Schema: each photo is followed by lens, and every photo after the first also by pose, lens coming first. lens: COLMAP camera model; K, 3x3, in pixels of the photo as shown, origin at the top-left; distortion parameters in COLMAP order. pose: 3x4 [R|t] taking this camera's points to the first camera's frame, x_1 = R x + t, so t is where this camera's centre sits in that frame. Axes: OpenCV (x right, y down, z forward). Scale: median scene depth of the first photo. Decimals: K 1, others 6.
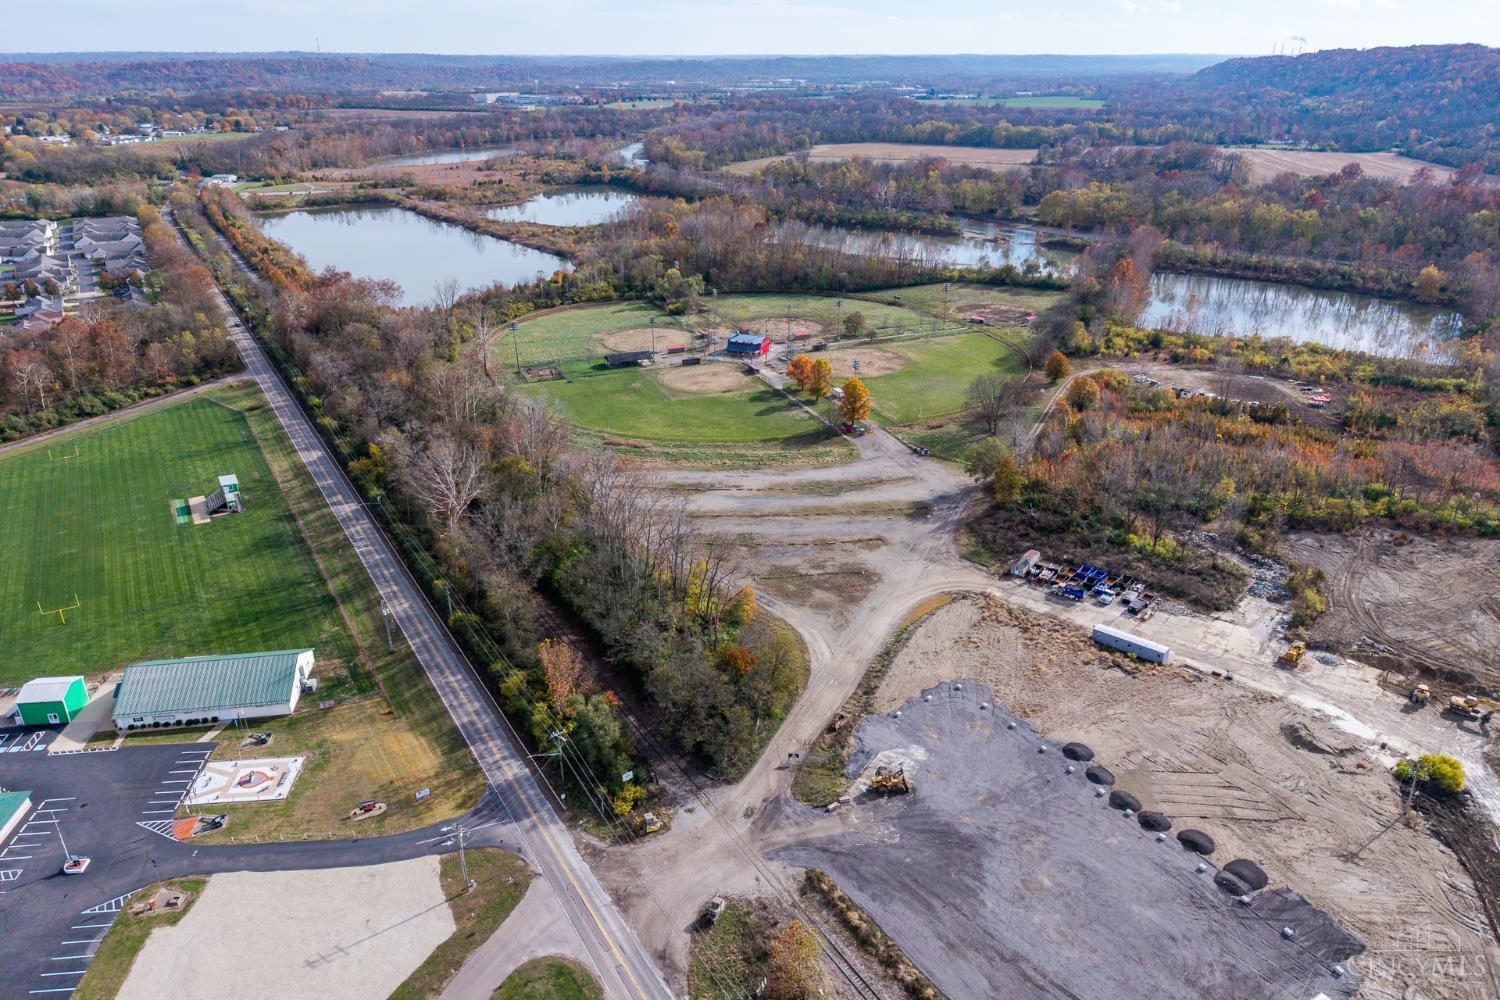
lens RADIAL K [[992.3, 0, 750.0], [0, 992.3, 500.0], [0, 0, 1]] dist [0.002823, -0.005059]
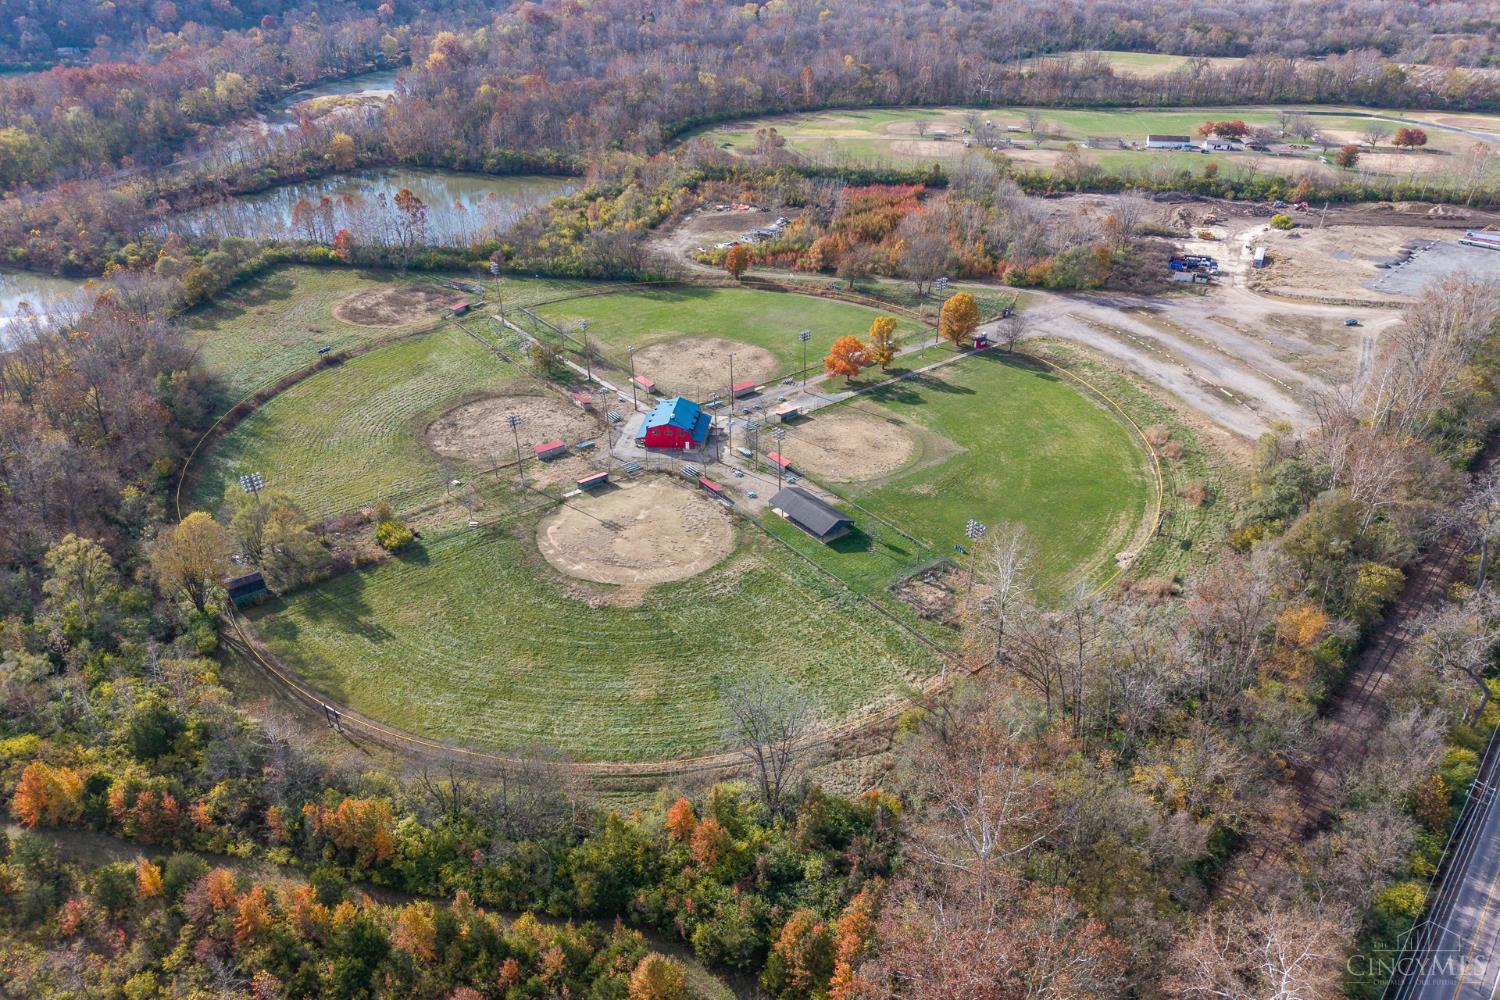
lens RADIAL K [[992.3, 0, 750.0], [0, 992.3, 500.0], [0, 0, 1]] dist [0.002823, -0.005059]
pose [[-0.260741, -0.485281, 0.834576, -0.634900], [0.396741, 0.734244, 0.550892, -0.518450], [-0.880120, 0.474751, 0.001083, 1.187264]]
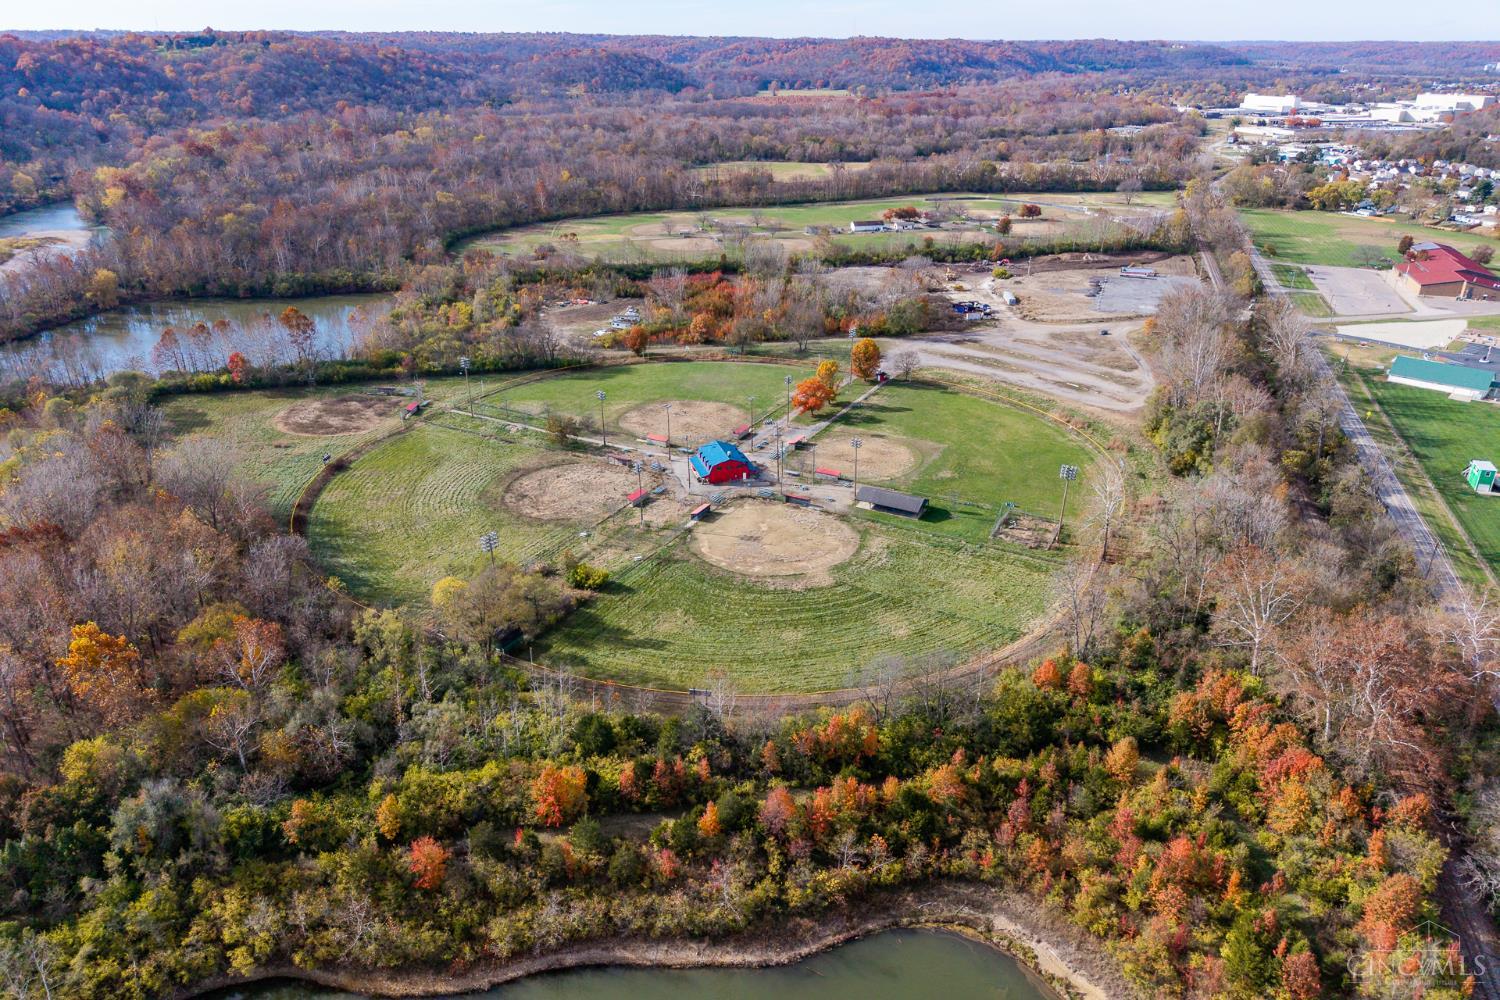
lens RADIAL K [[992.3, 0, 750.0], [0, 992.3, 500.0], [0, 0, 1]] dist [0.002823, -0.005059]
pose [[-0.629090, -0.317316, 0.709617, -0.612434], [0.317784, 0.728134, 0.607318, -0.660790], [-0.709408, 0.607562, -0.357224, 1.508973]]
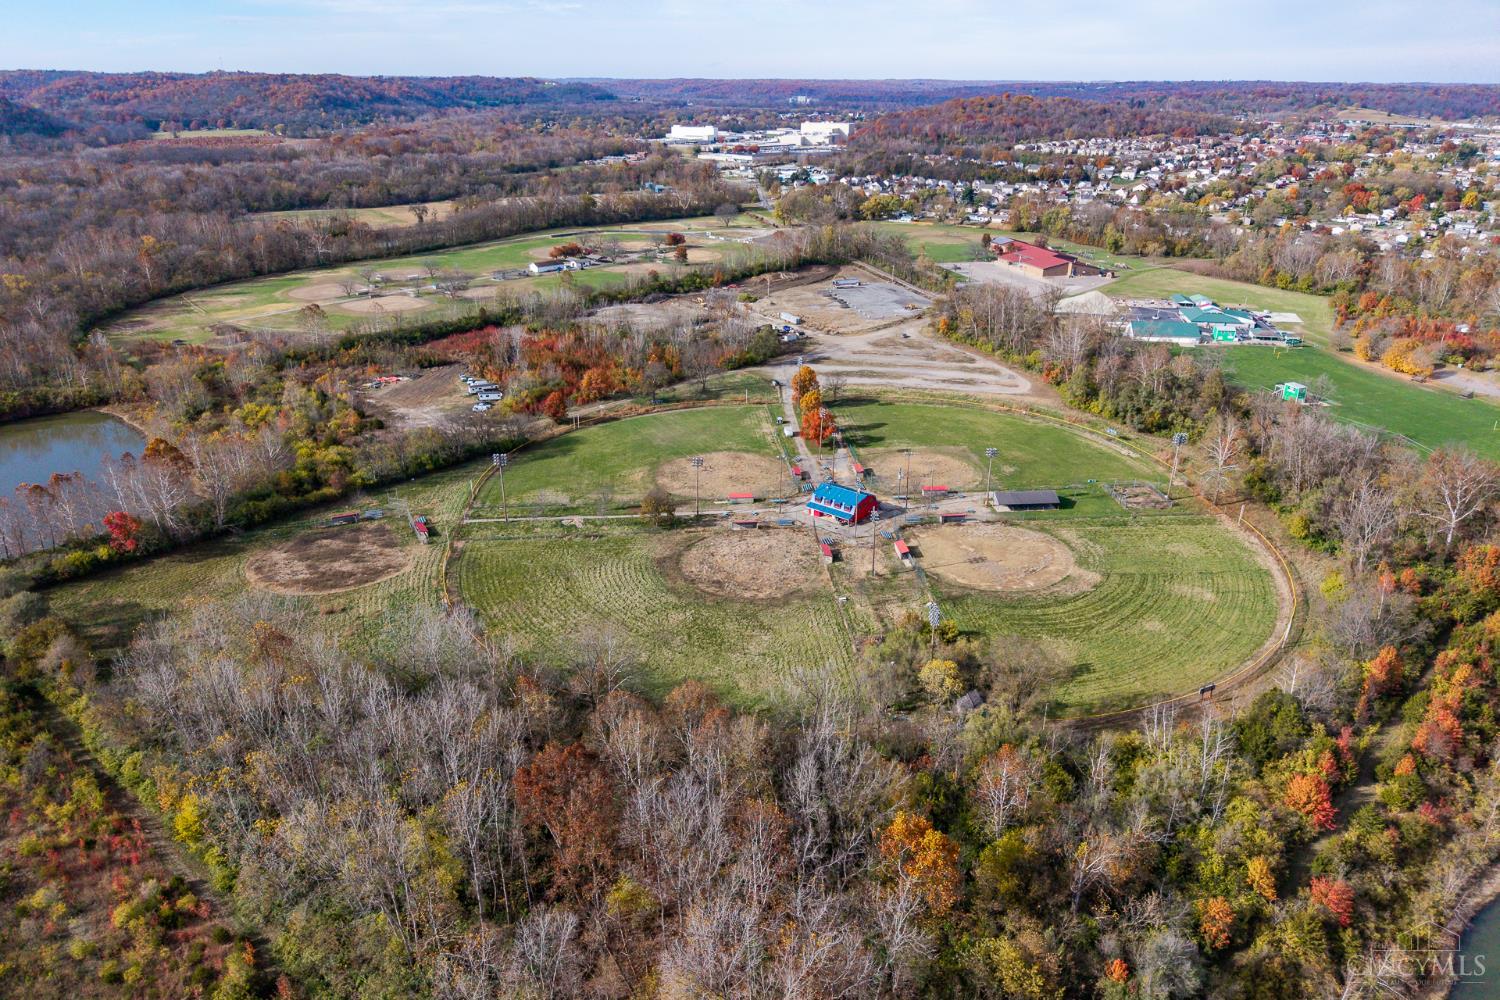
lens RADIAL K [[992.3, 0, 750.0], [0, 992.3, 500.0], [0, 0, 1]] dist [0.002823, -0.005059]
pose [[-0.954976, -0.112107, 0.274686, -0.152409], [0.122213, 0.695009, 0.708539, -0.780090], [-0.270341, 0.710208, -0.650016, 1.763036]]
